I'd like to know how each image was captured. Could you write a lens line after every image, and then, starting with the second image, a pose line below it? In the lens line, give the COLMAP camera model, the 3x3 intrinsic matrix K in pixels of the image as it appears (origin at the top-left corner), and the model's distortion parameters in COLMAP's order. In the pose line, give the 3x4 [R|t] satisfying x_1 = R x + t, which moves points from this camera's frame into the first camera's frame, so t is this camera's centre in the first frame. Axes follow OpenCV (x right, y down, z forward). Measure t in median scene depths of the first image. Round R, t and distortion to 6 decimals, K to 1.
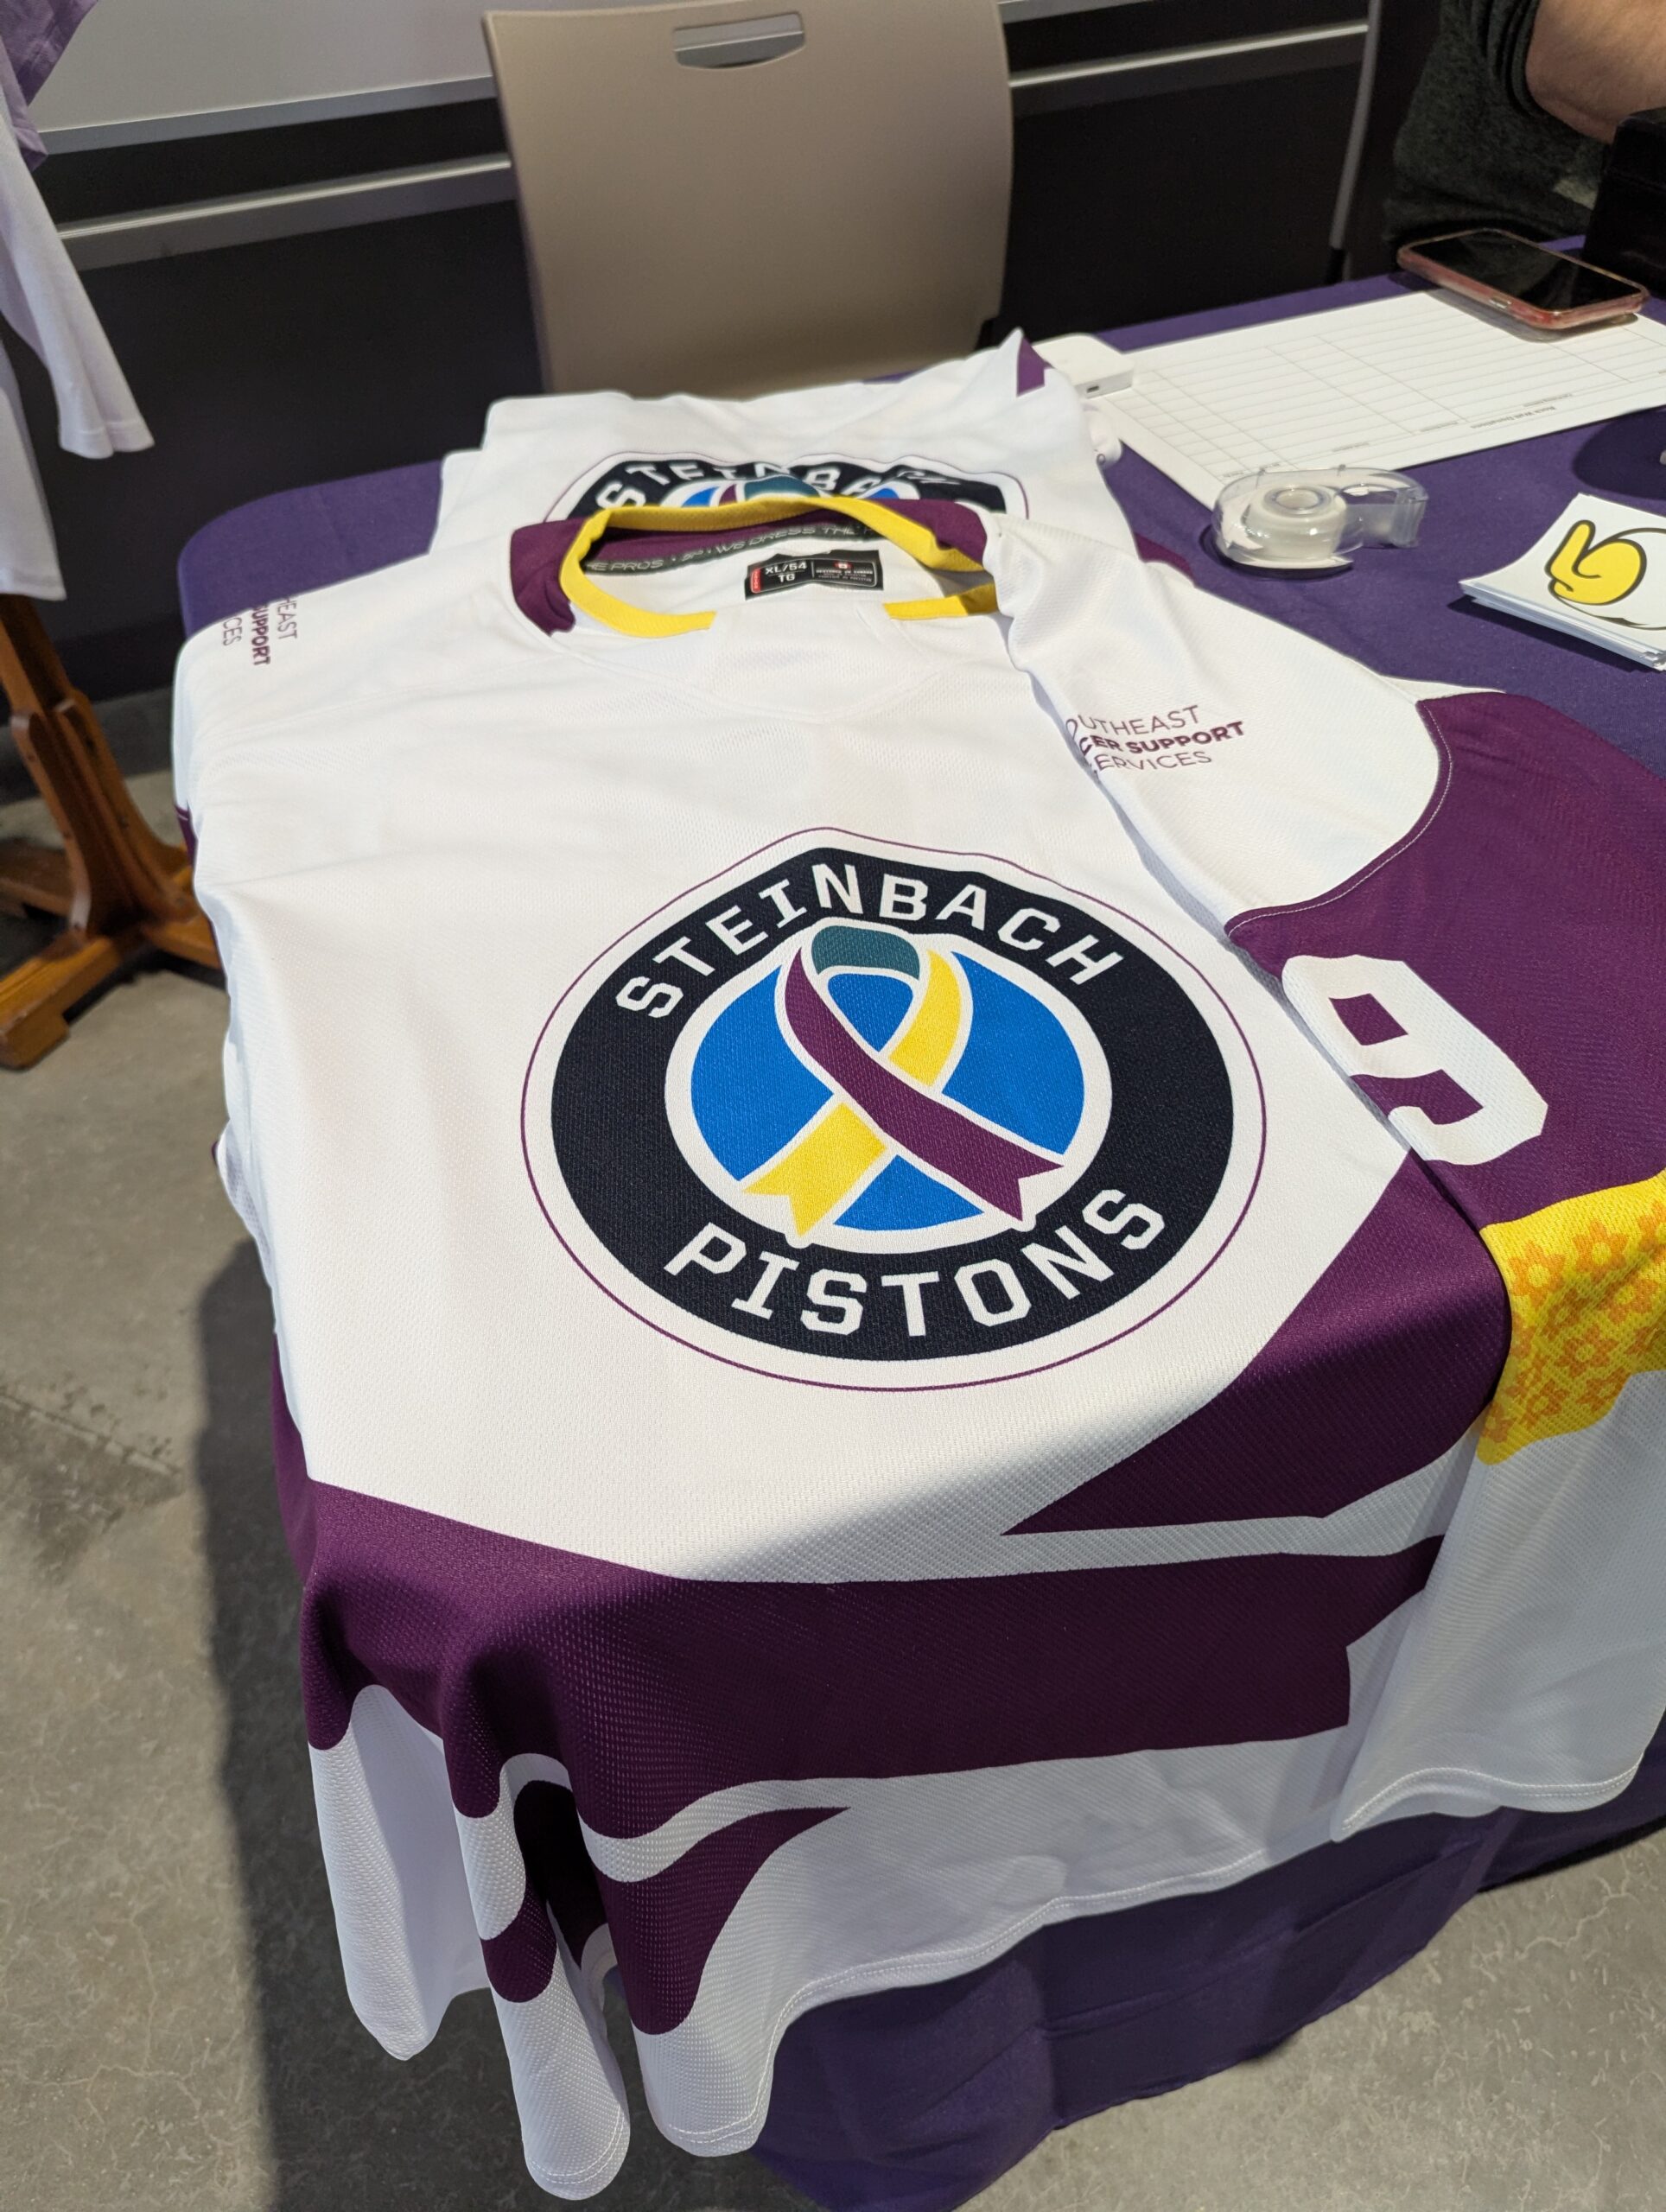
lens RADIAL K [[1556.8, 0, 811.0], [0, 1556.8, 1089.9], [0, 0, 1]] dist [0.041117, -0.010407]
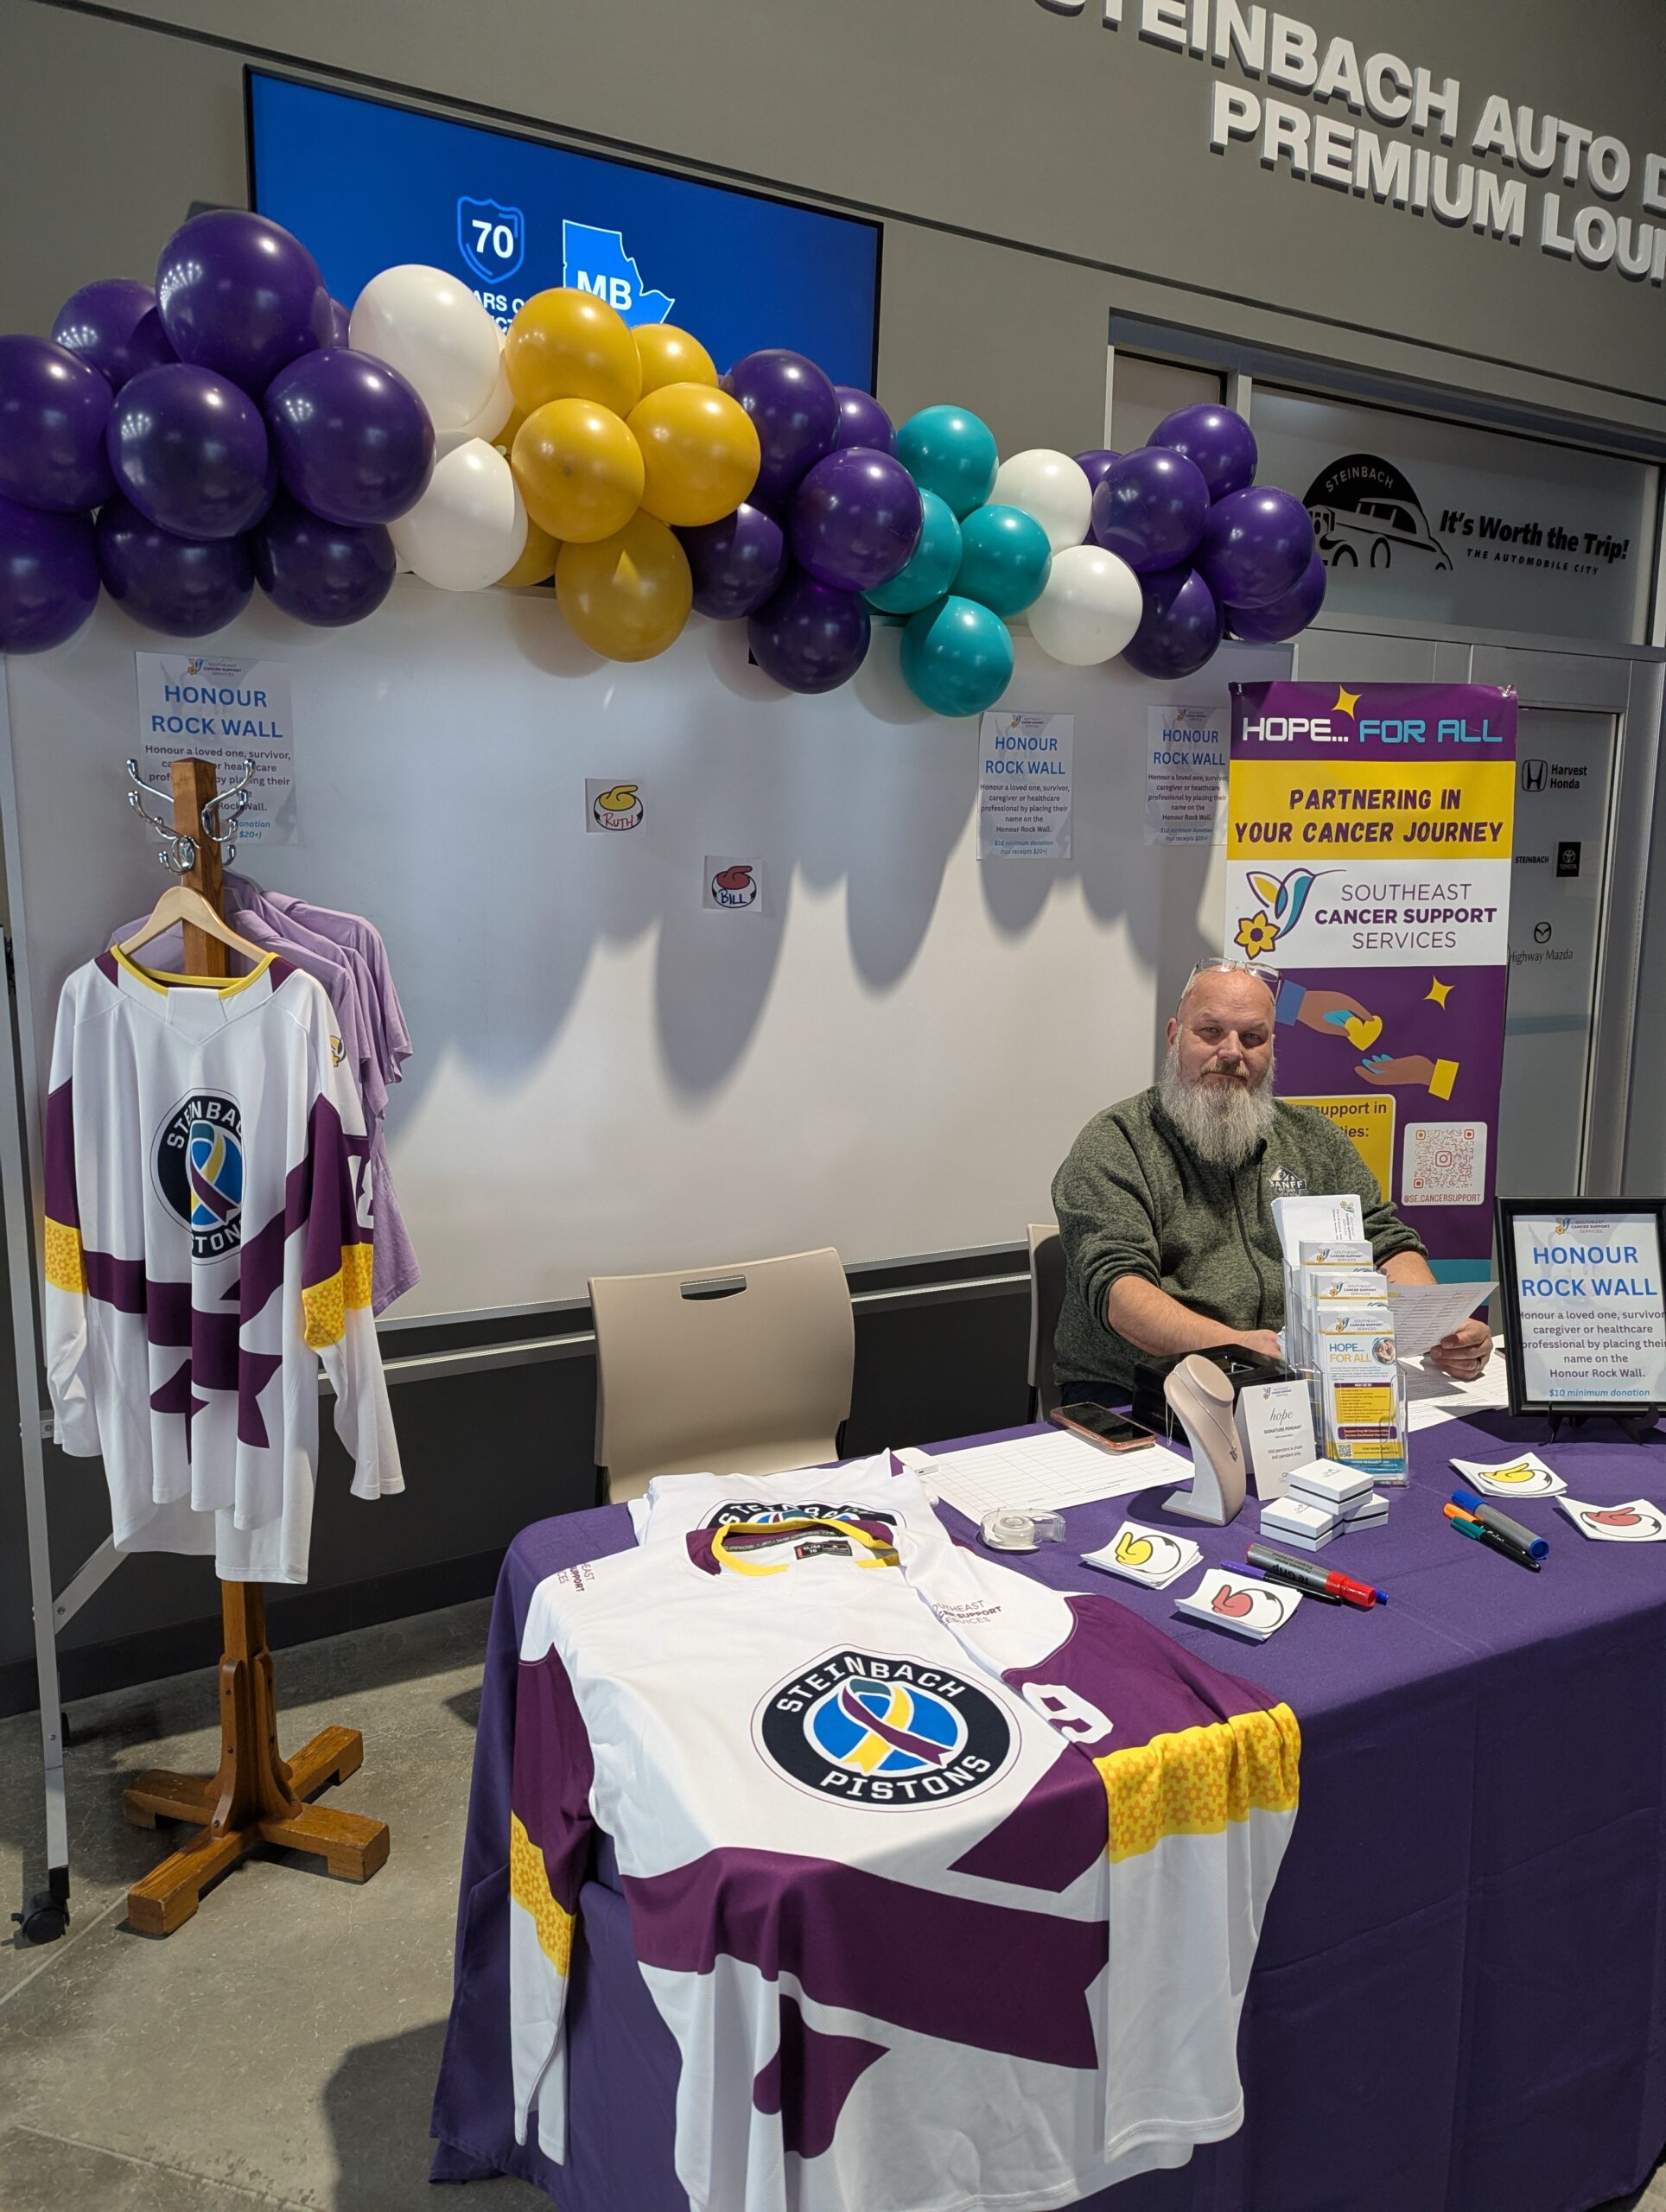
lens RADIAL K [[1556.8, 0, 811.0], [0, 1556.8, 1089.9], [0, 0, 1]] dist [0.041117, -0.010407]
pose [[0.991674, 0.036792, 0.123404, -0.411262], [0.042668, 0.810298, -0.584462, 0.612138], [-0.121498, 0.584861, 0.801982, -1.639659]]
